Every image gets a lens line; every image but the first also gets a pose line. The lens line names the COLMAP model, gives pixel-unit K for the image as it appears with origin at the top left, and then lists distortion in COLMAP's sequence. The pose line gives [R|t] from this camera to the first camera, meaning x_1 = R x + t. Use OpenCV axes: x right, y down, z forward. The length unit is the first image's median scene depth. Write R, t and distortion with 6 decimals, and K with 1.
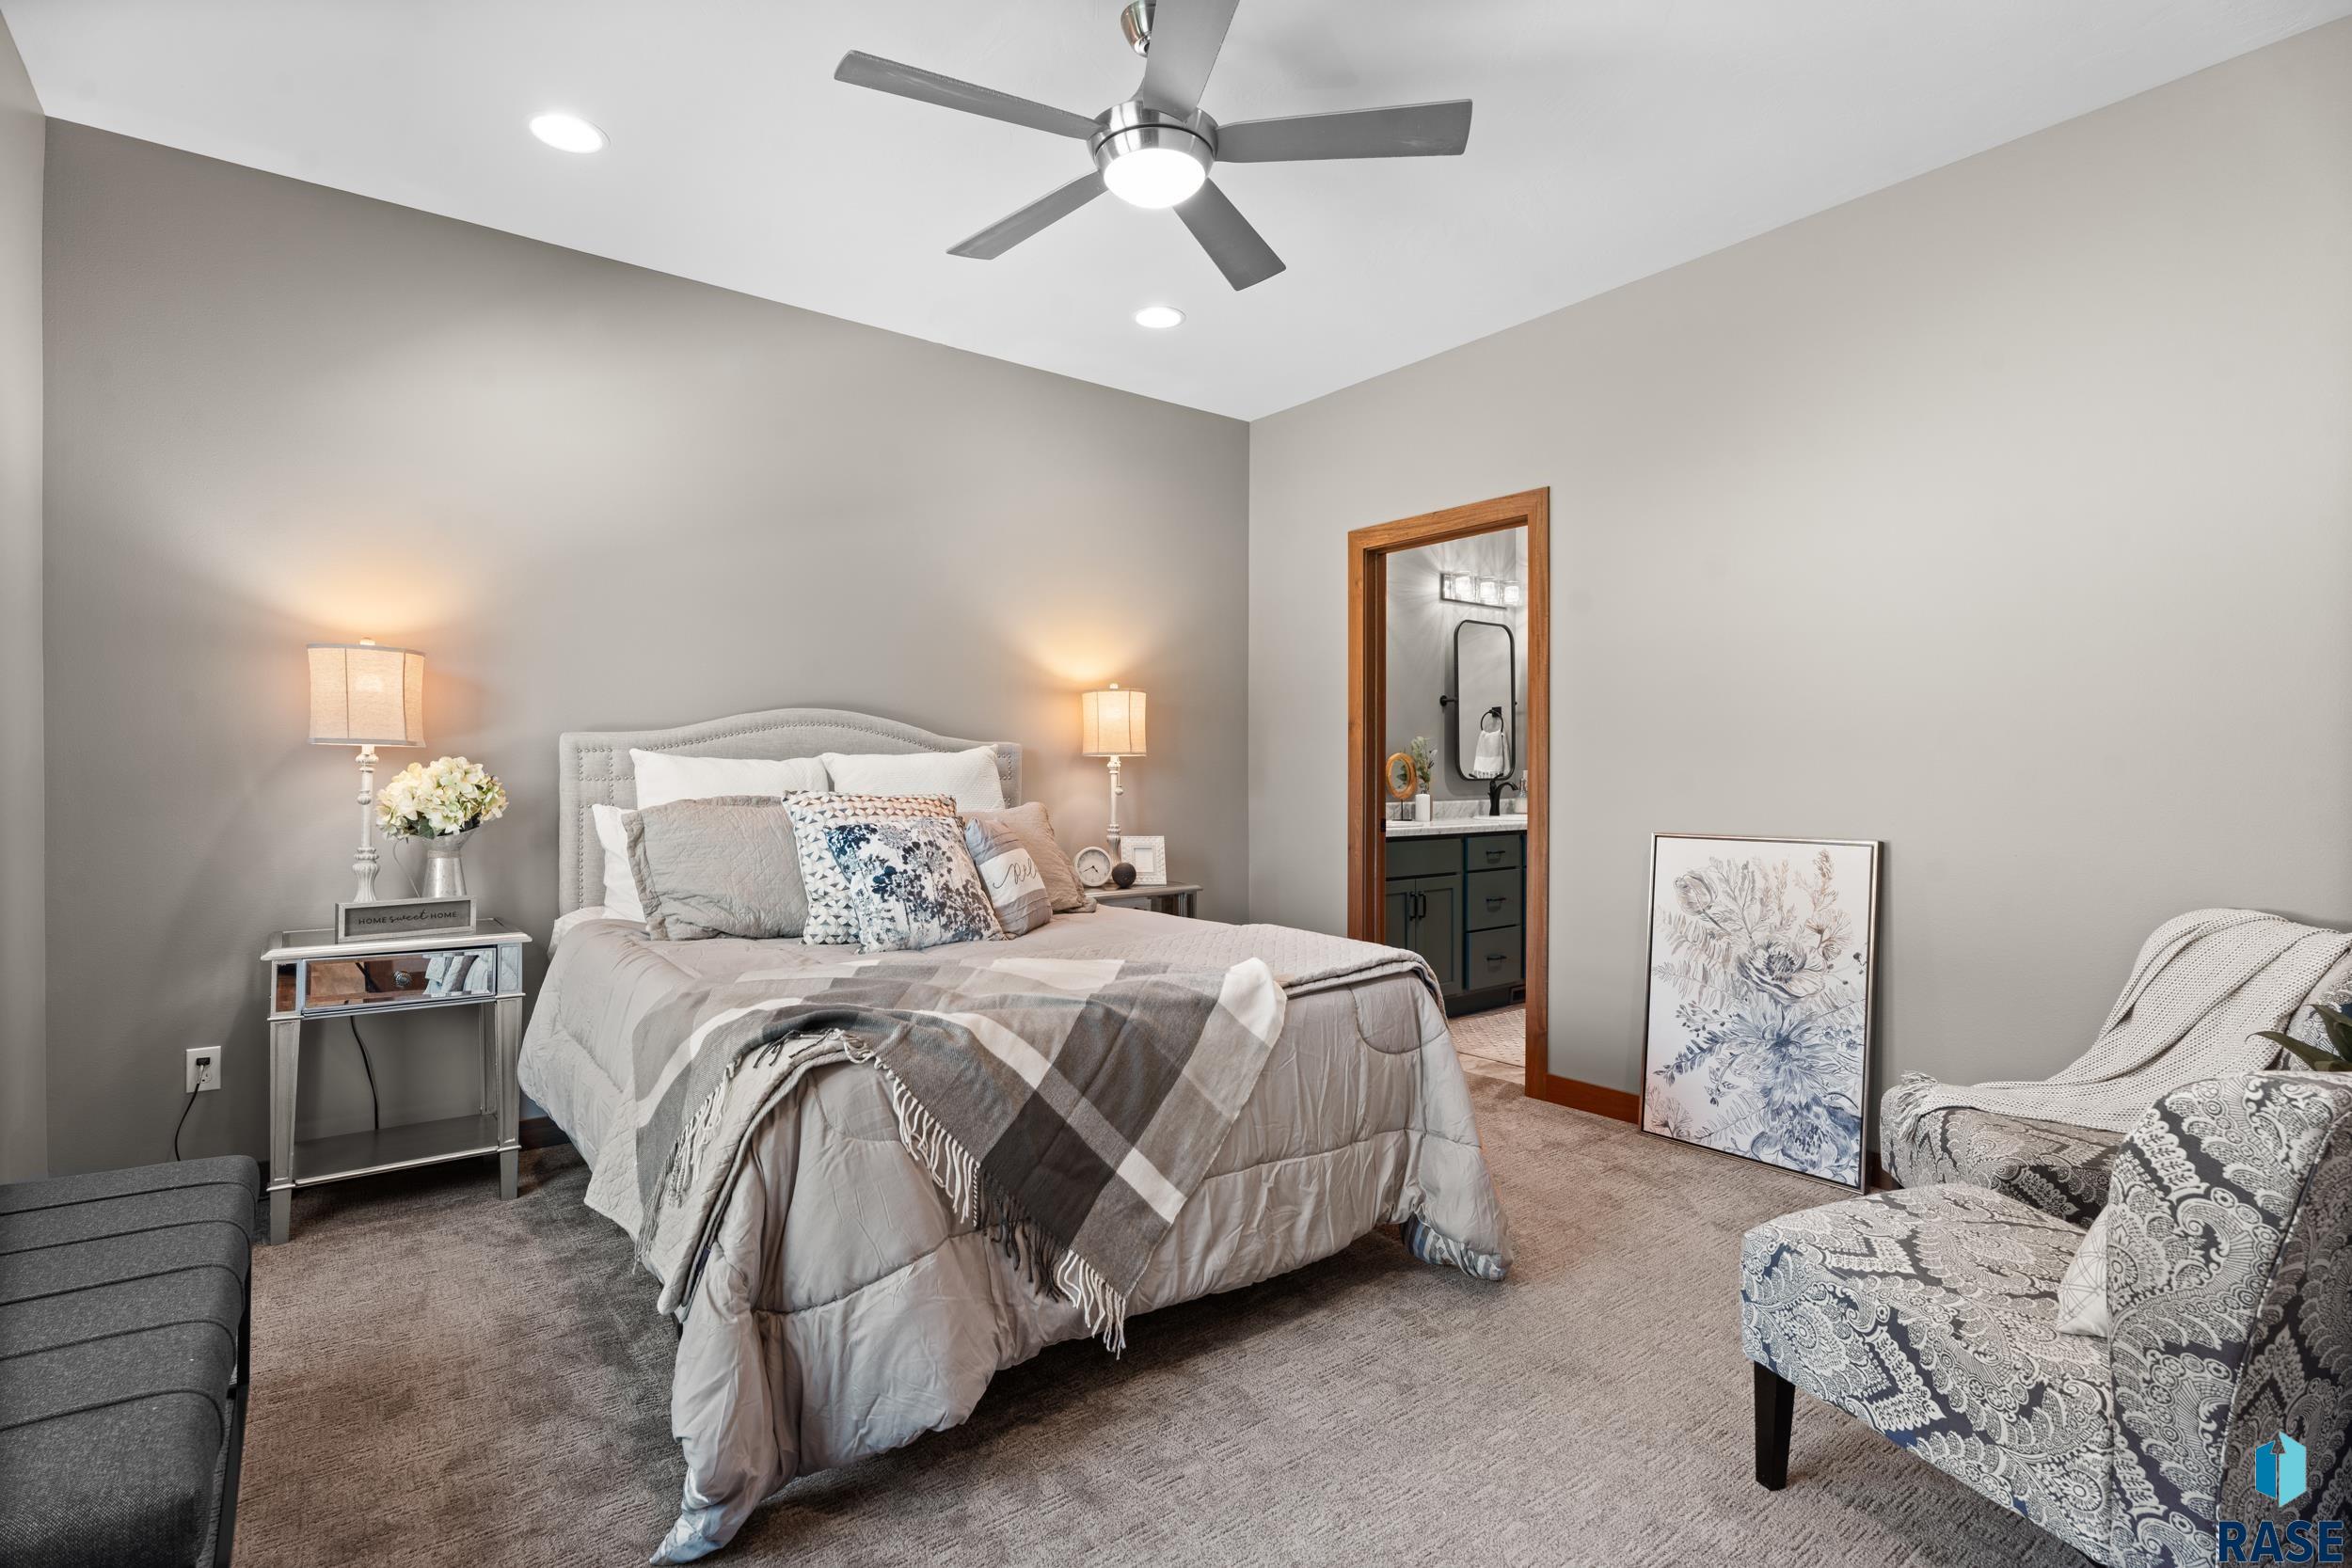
lens RADIAL K [[1124.9, 0, 1184.3], [0, 1124.9, 781.1], [0, 0, 1]] dist [-0.004354, 0.000009]
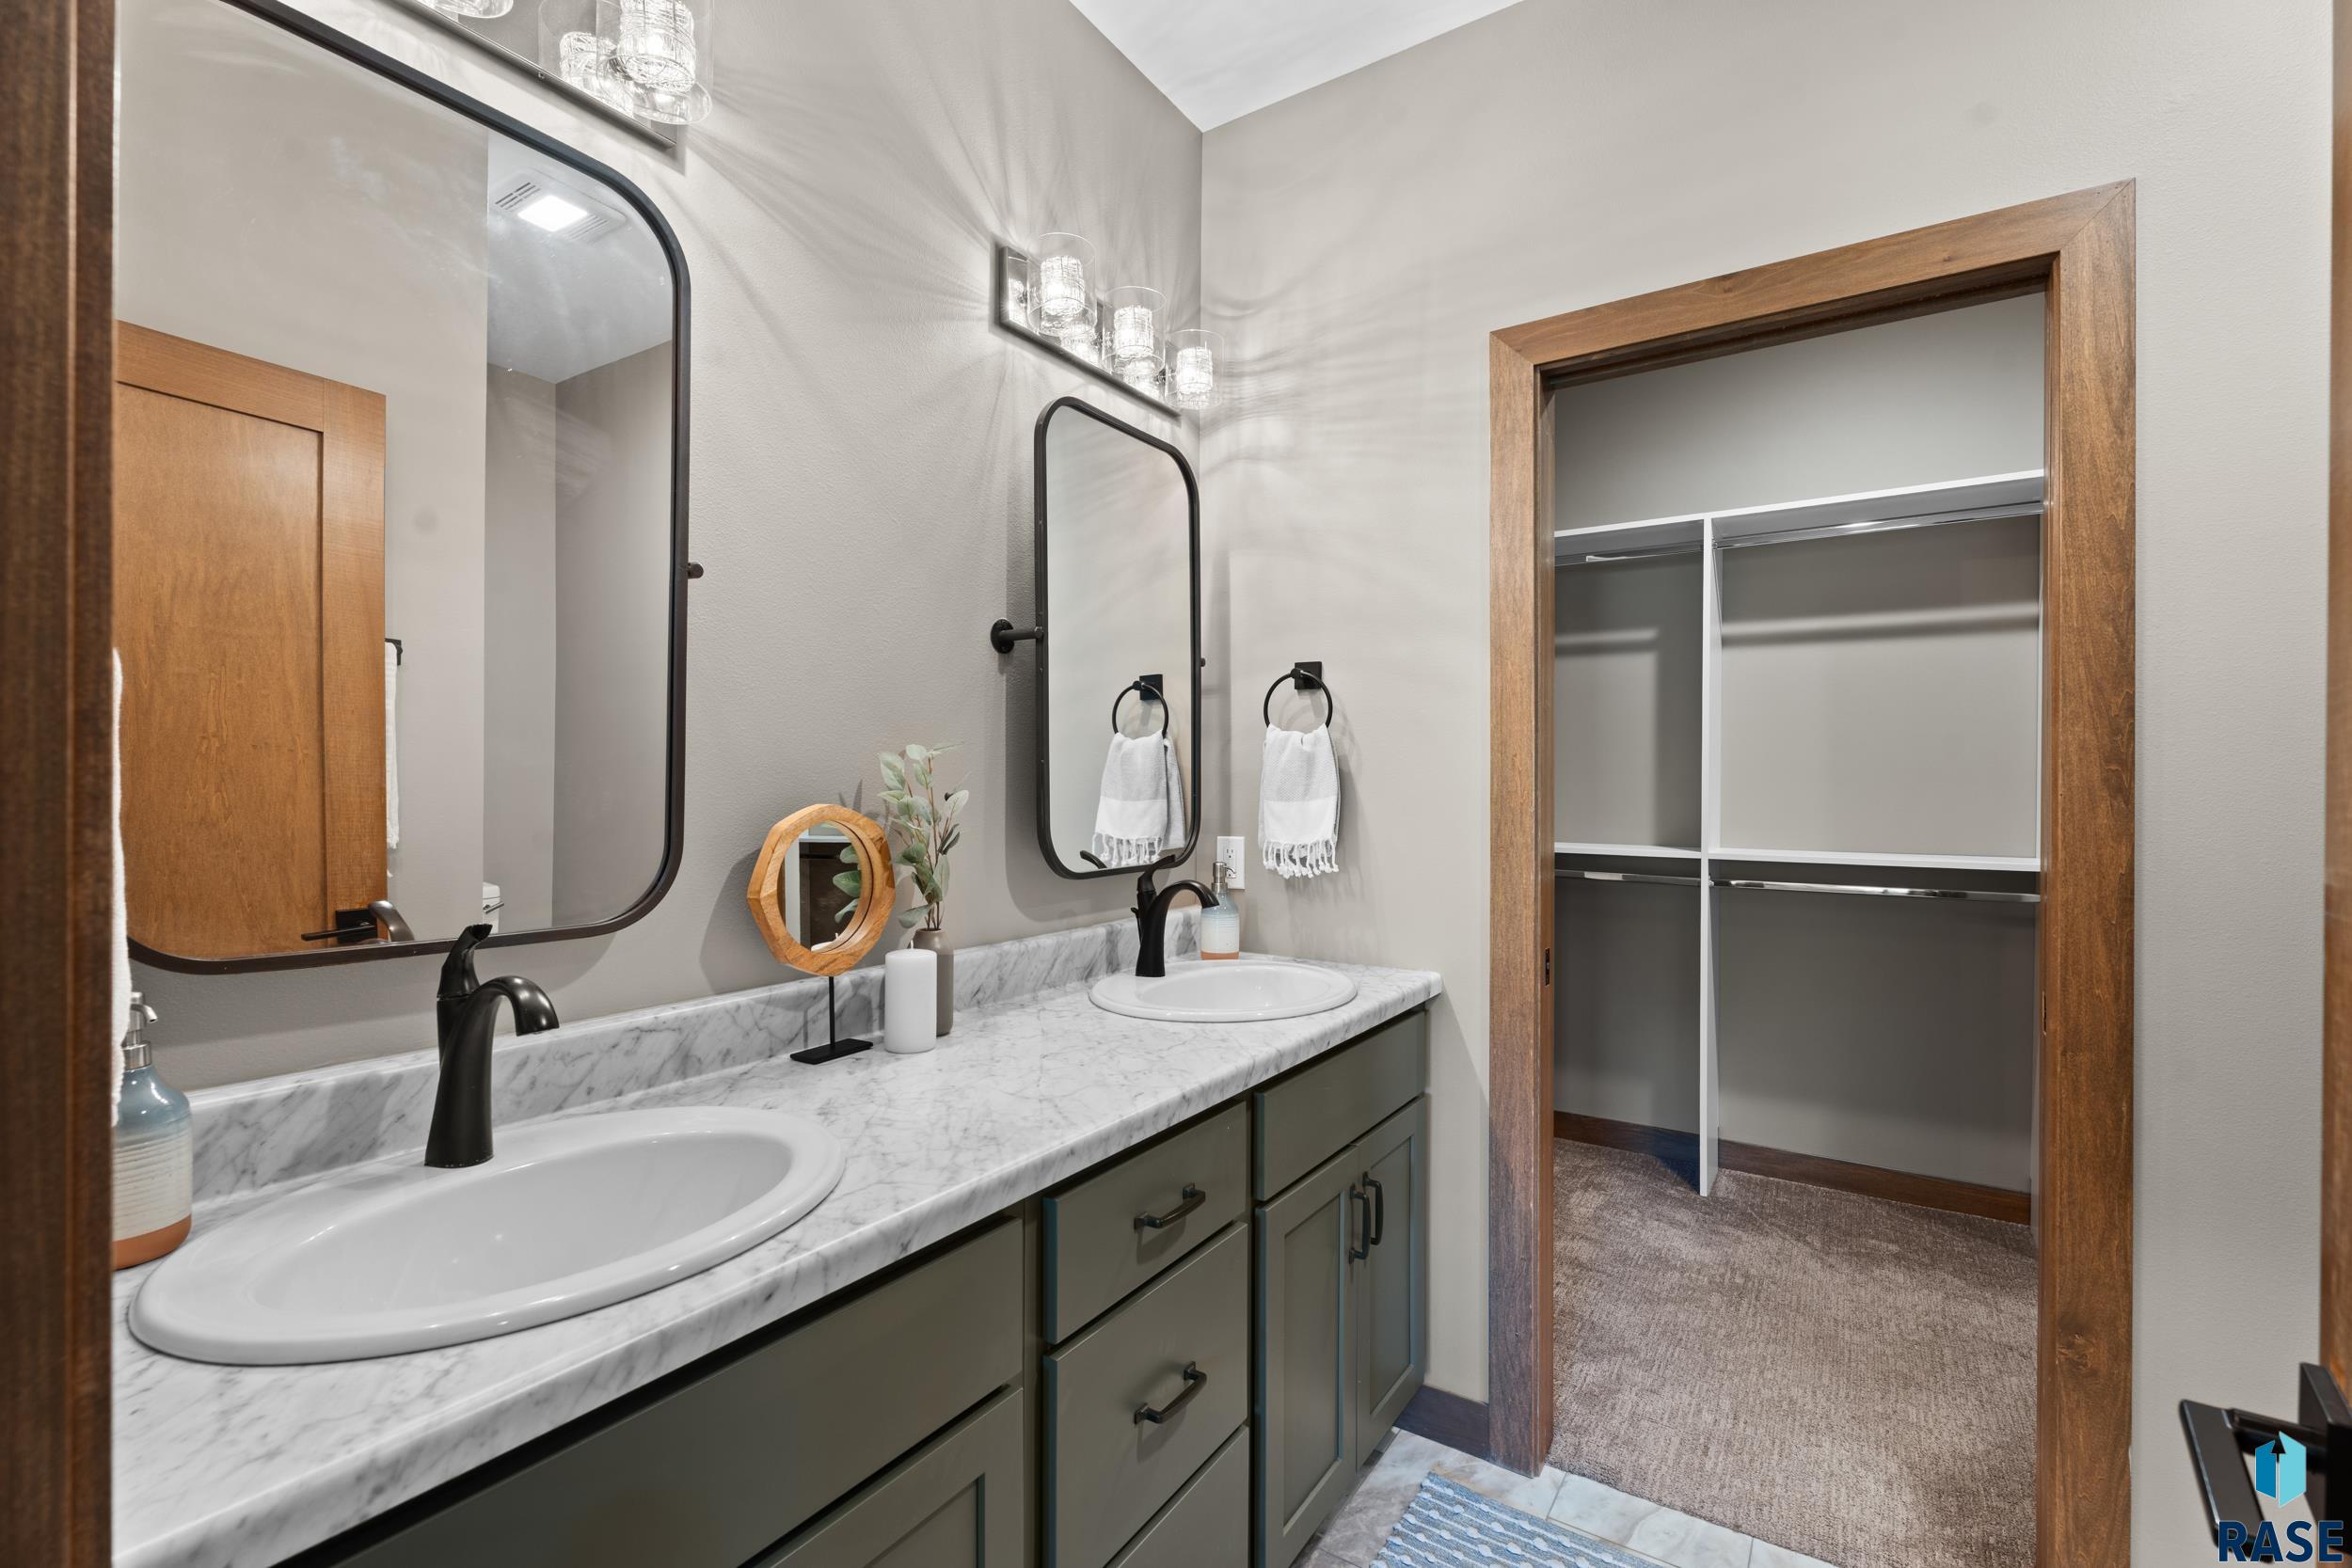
lens RADIAL K [[1041.6, 0, 1166.1], [0, 1041.6, 793.1], [0, 0, 1]] dist [0.002603, -0.002090]
pose [[0.952624, 0.002803, 0.304137, 0.181870], [-0.002132, 0.999994, -0.002541, -0.024755], [-0.304143, 0.001773, 0.952625, 0.689966]]
